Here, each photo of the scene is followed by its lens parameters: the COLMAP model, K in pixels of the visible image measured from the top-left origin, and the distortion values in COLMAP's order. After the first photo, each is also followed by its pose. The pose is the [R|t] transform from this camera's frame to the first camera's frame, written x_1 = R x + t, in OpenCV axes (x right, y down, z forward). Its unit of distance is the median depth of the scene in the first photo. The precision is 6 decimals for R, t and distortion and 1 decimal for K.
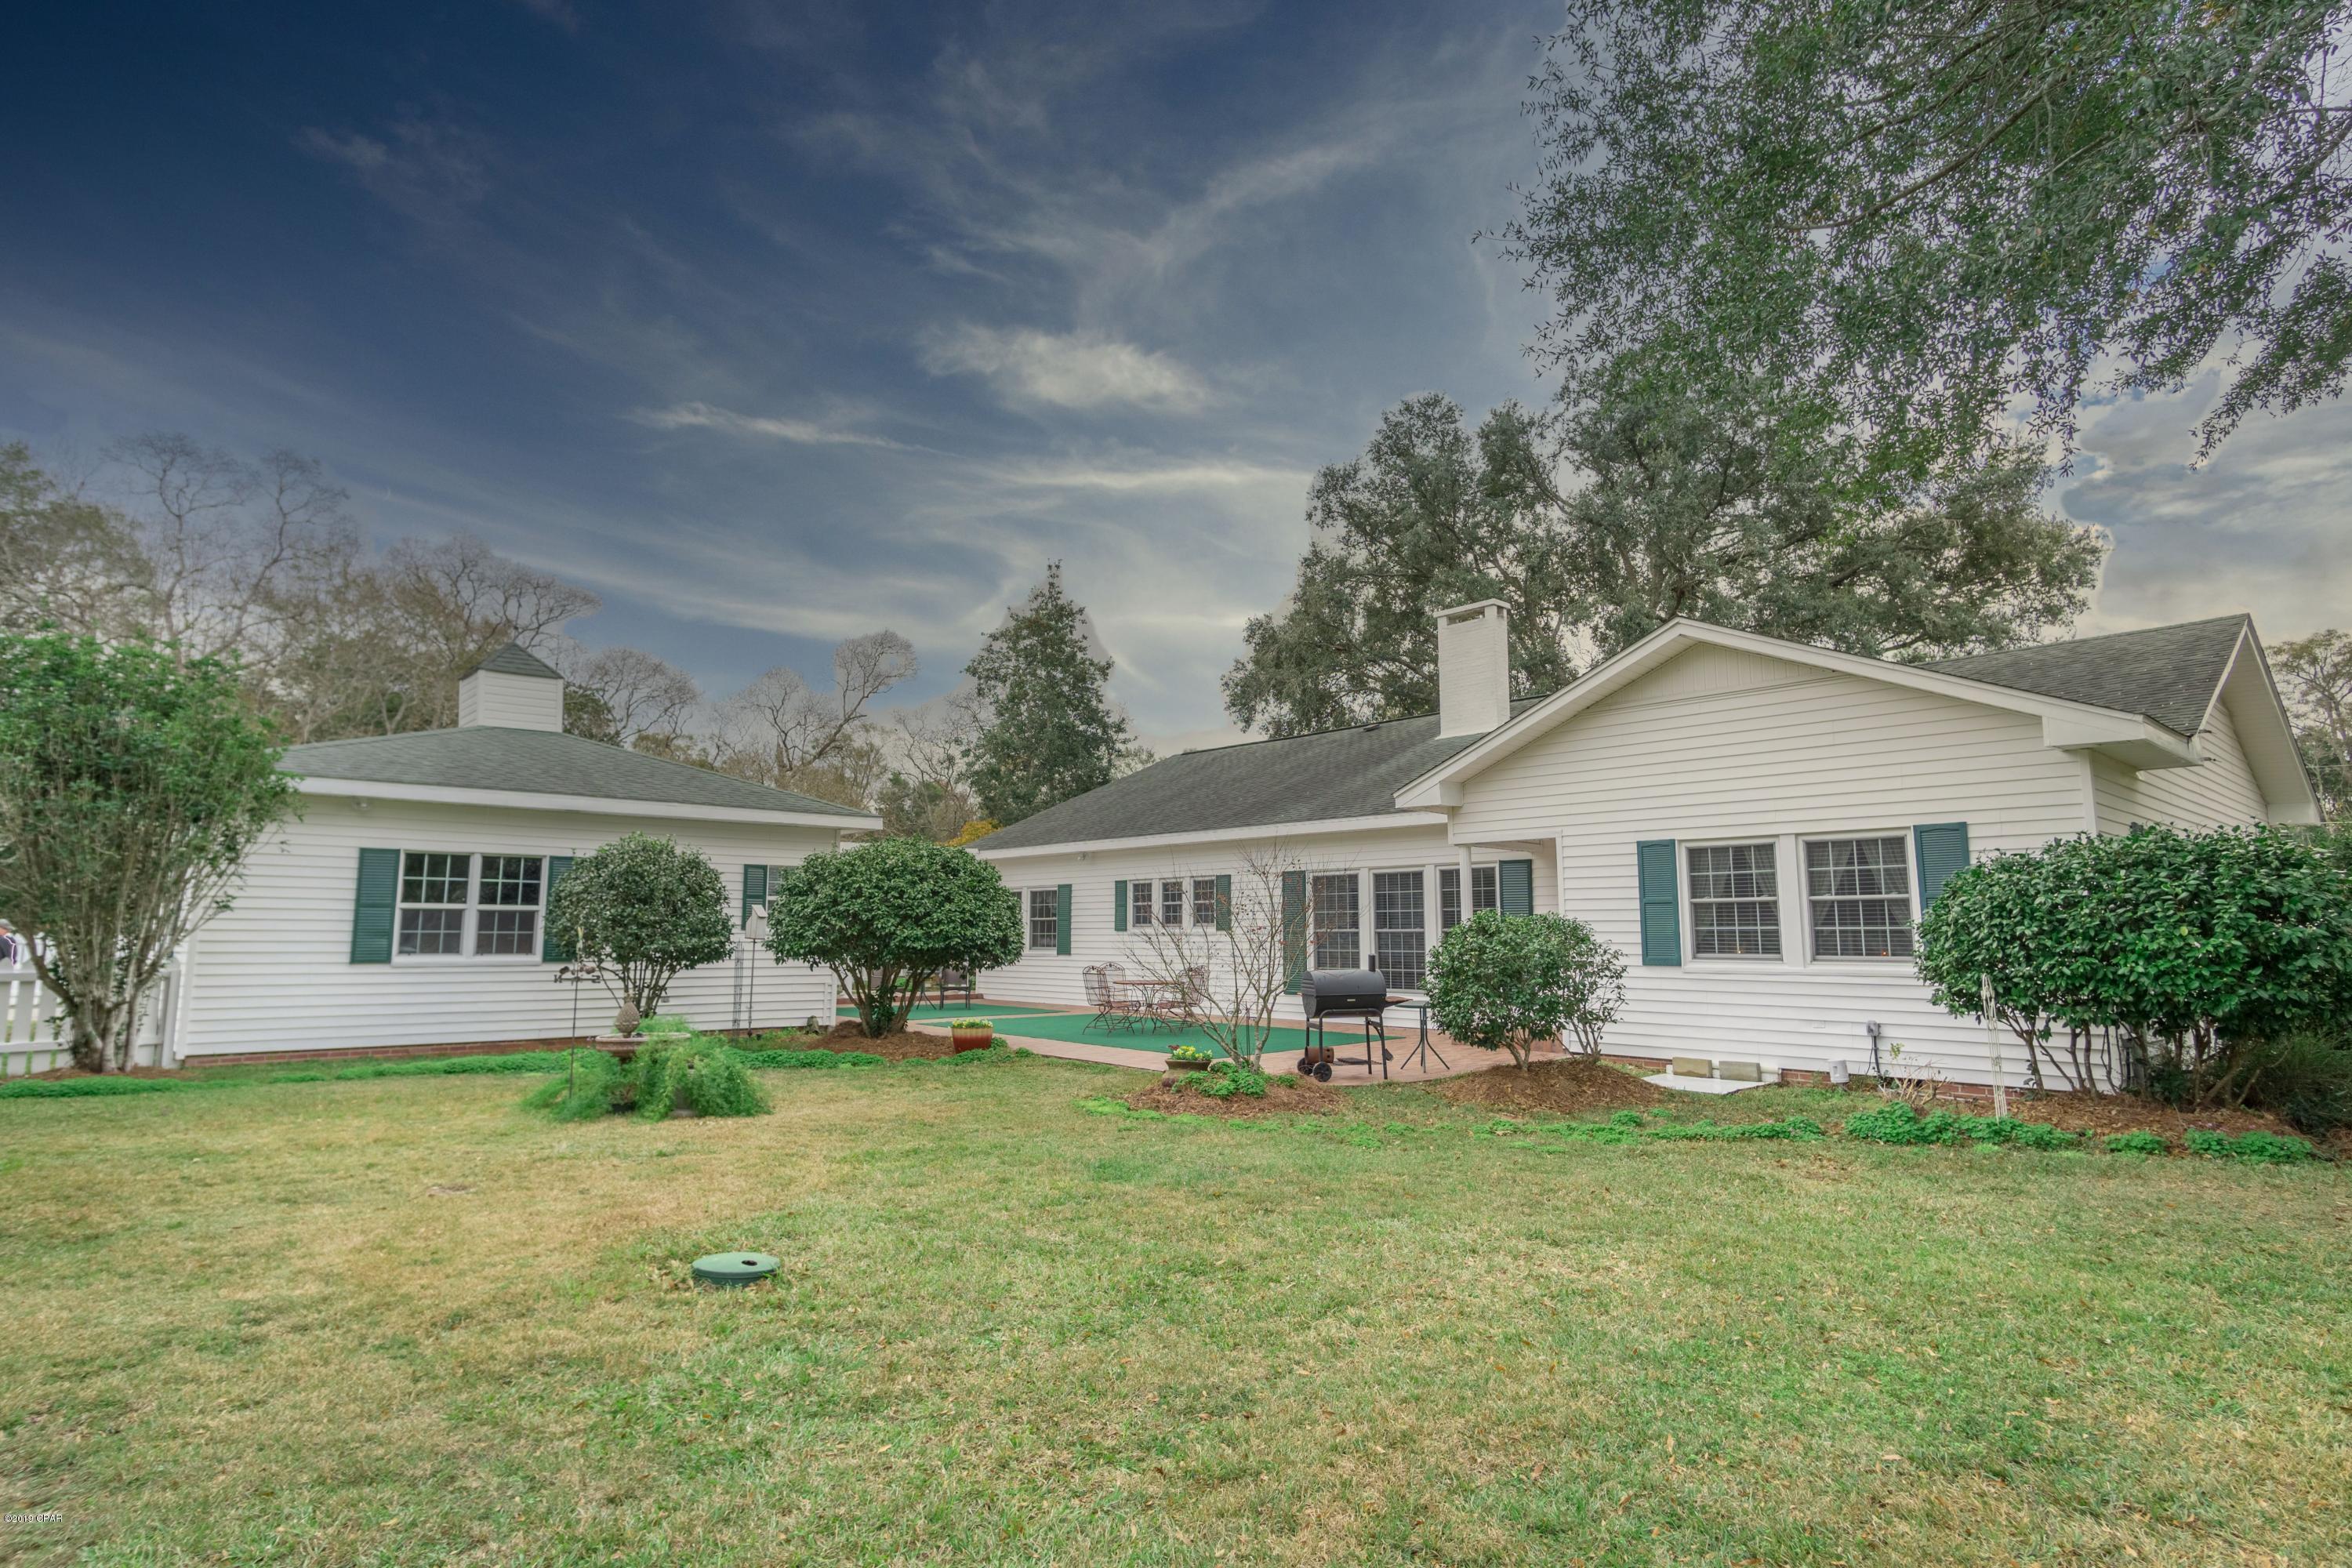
lens RADIAL K [[1232.5, 0, 1178.5], [0, 1232.5, 775.5], [0, 0, 1]] dist [0.001620, 0.003186]
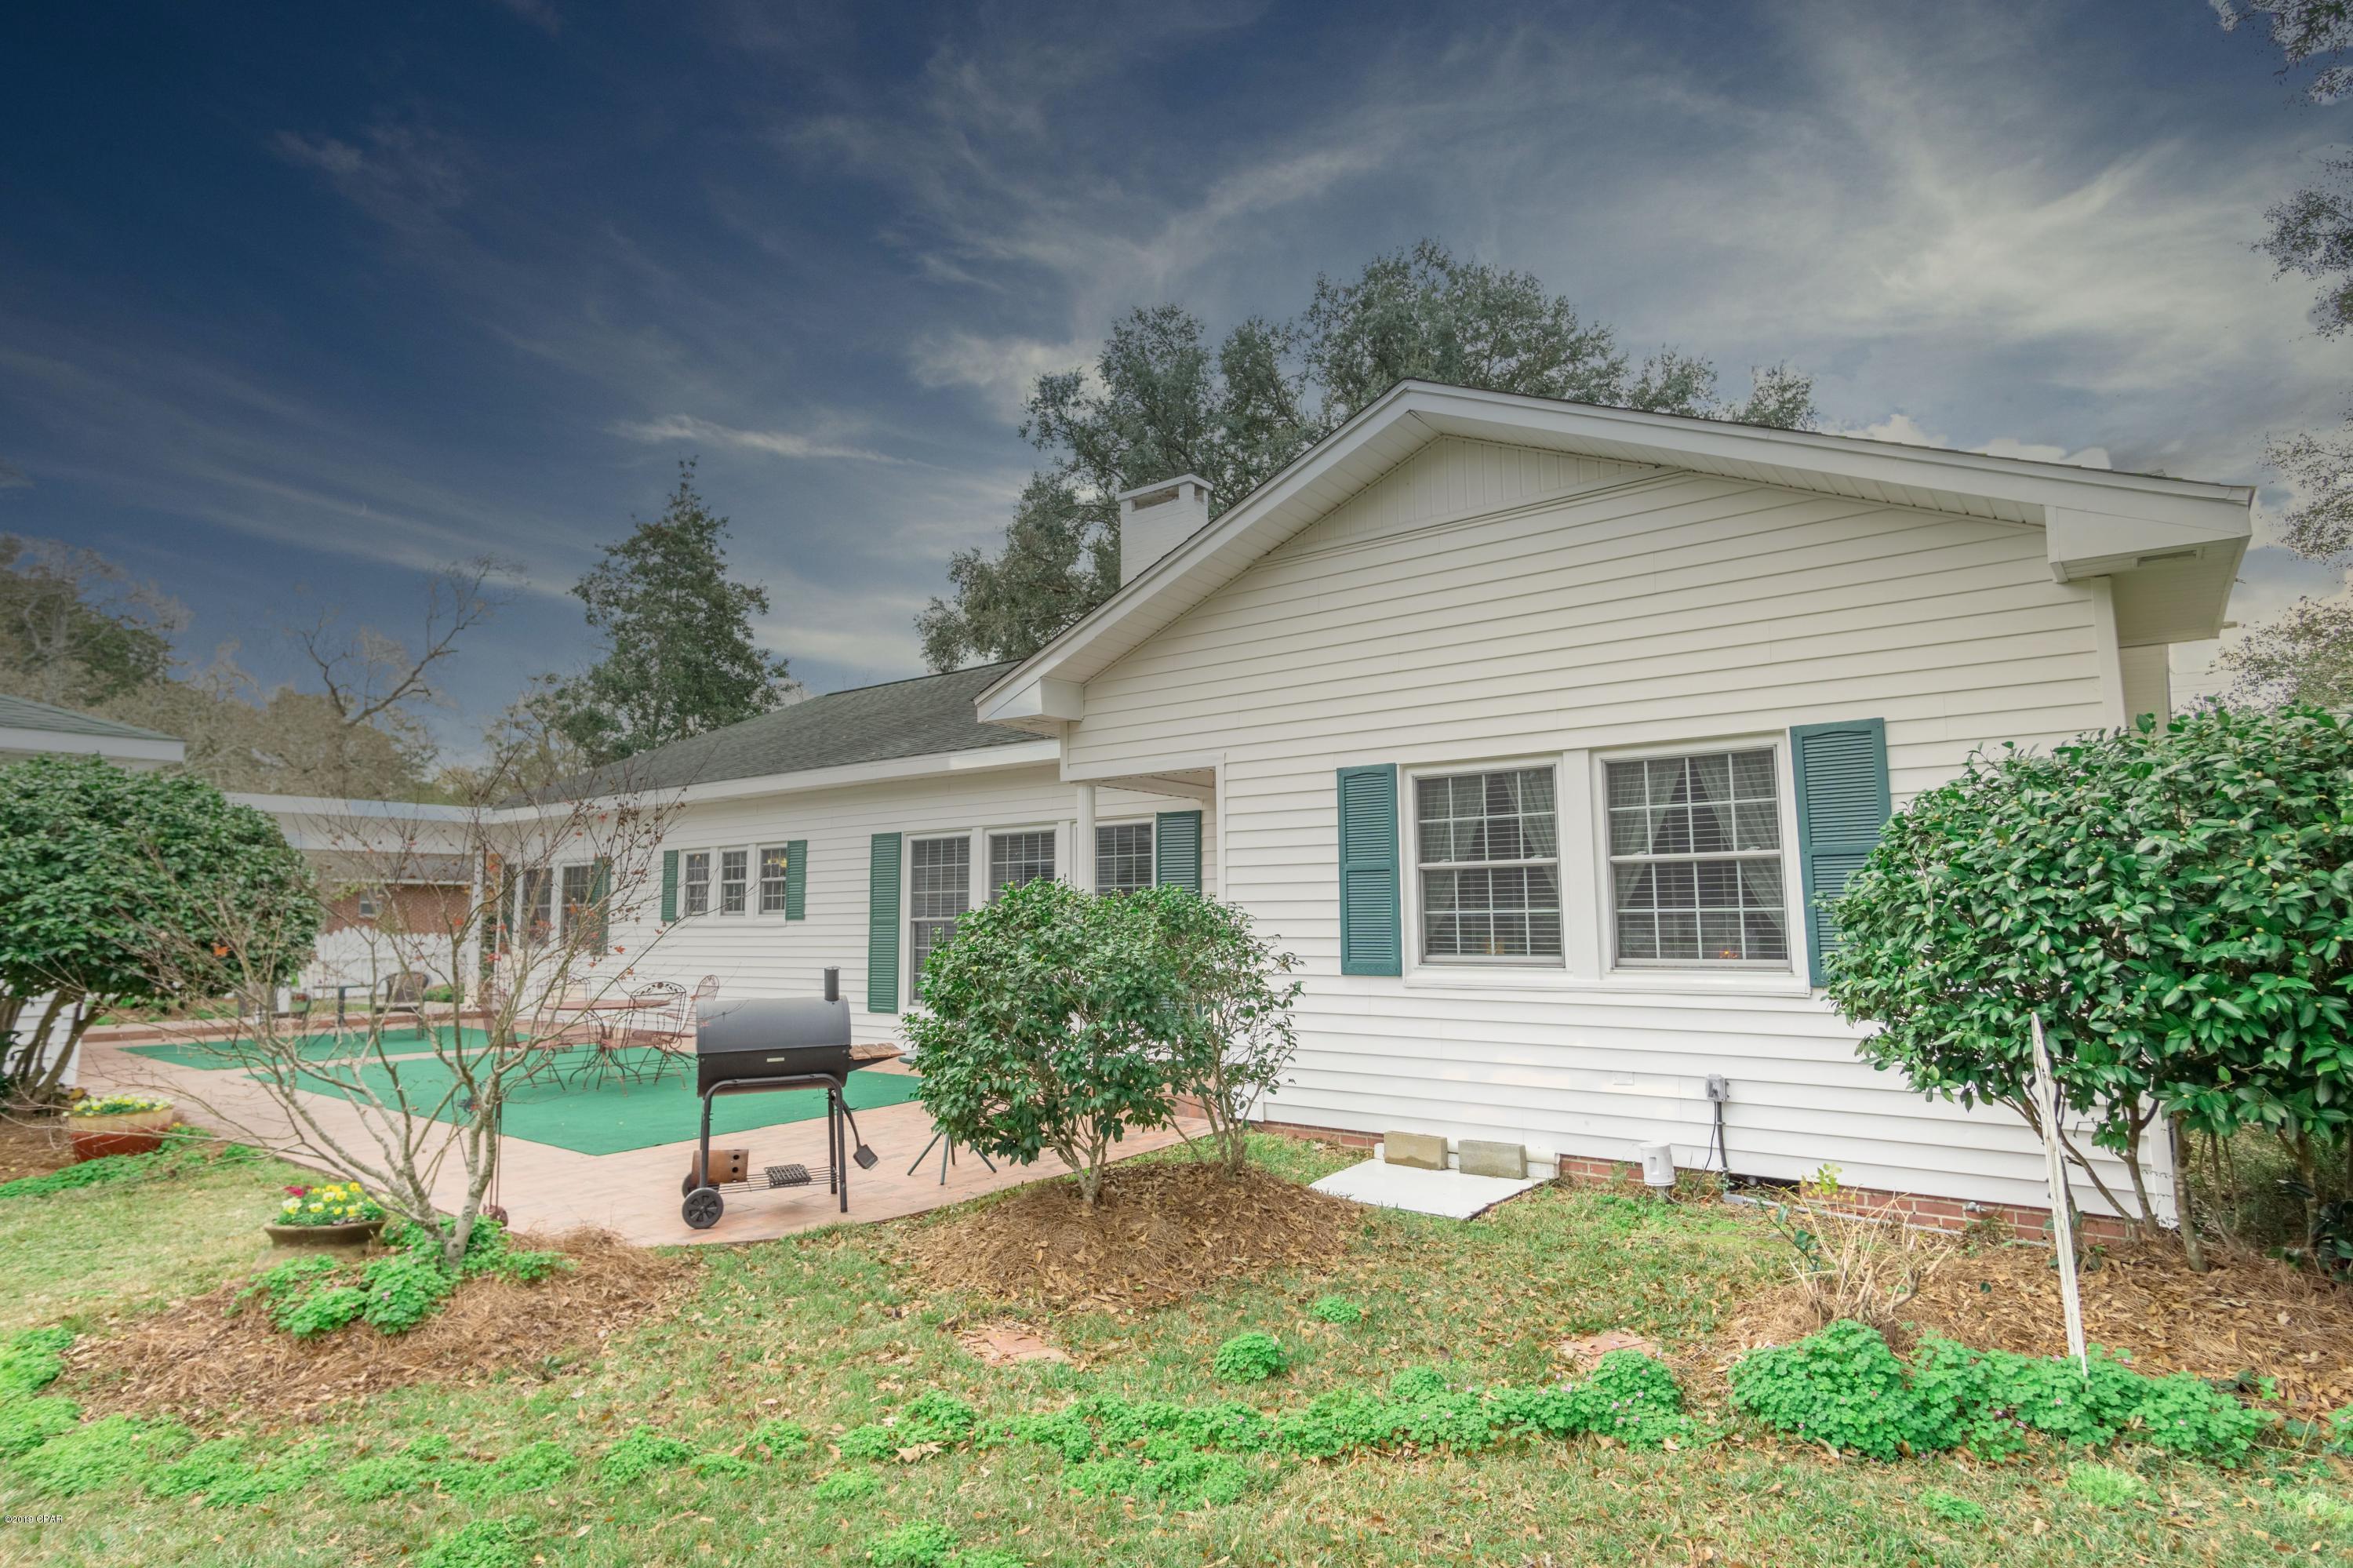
lens RADIAL K [[1233.0, 0, 1174.2], [0, 1233.0, 786.0], [0, 0, 1]] dist [0.001620, 0.003186]
pose [[0.984140, 0.010263, 0.177099, 0.196153], [-0.013843, 0.999724, 0.018987, 0.054000], [-0.176855, -0.021137, 0.984010, 0.442324]]
